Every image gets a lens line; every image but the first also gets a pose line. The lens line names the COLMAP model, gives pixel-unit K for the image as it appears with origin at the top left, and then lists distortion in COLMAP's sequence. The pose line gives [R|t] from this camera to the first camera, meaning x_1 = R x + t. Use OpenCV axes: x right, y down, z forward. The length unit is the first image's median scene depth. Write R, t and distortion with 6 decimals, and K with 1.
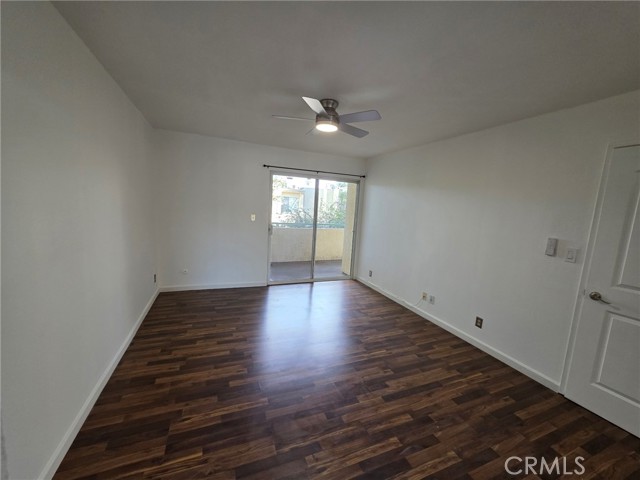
lens RADIAL K [[255.5, 0, 324.0], [0, 255.5, 240.2], [0, 0, 1]] dist [0.002146, 0.000071]
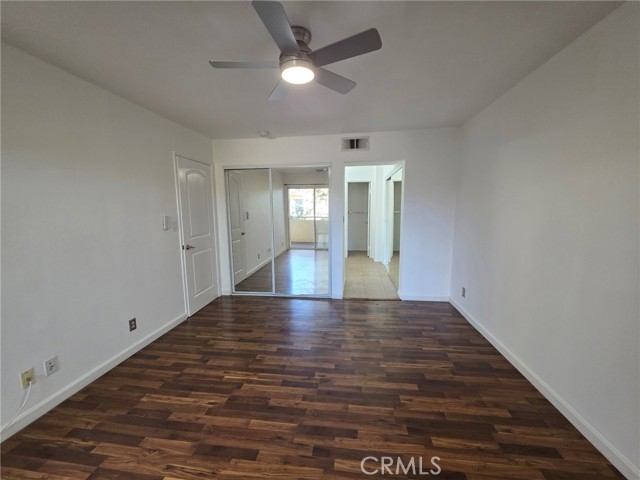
lens RADIAL K [[255.5, 0, 324.0], [0, 255.5, 240.2], [0, 0, 1]] dist [0.002146, 0.000071]
pose [[-0.864798, -0.112984, 0.489243, -0.395745], [0.027360, 0.962305, 0.270594, -0.194442], [-0.501373, 0.247395, -0.829108, 1.532045]]
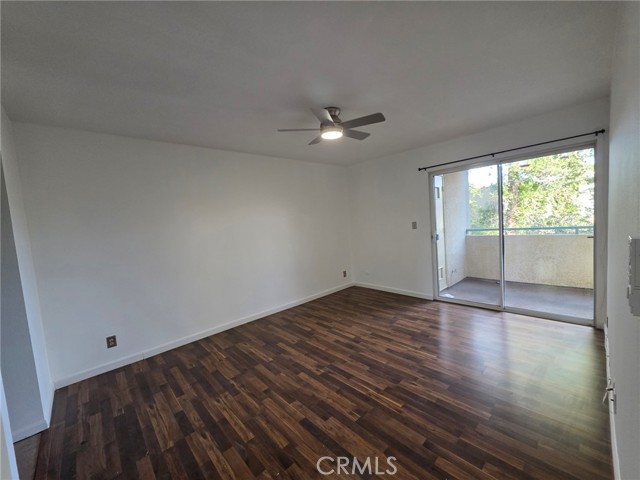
lens RADIAL K [[260.7, 0, 321.3], [0, 260.7, 229.3], [0, 0, 1]] dist [0.001380, 0.000075]
pose [[0.333145, -0.052680, -0.941403, 0.939676], [-0.032396, 0.997209, -0.067267, 0.013332], [0.942319, 0.052907, 0.330508, 0.592618]]
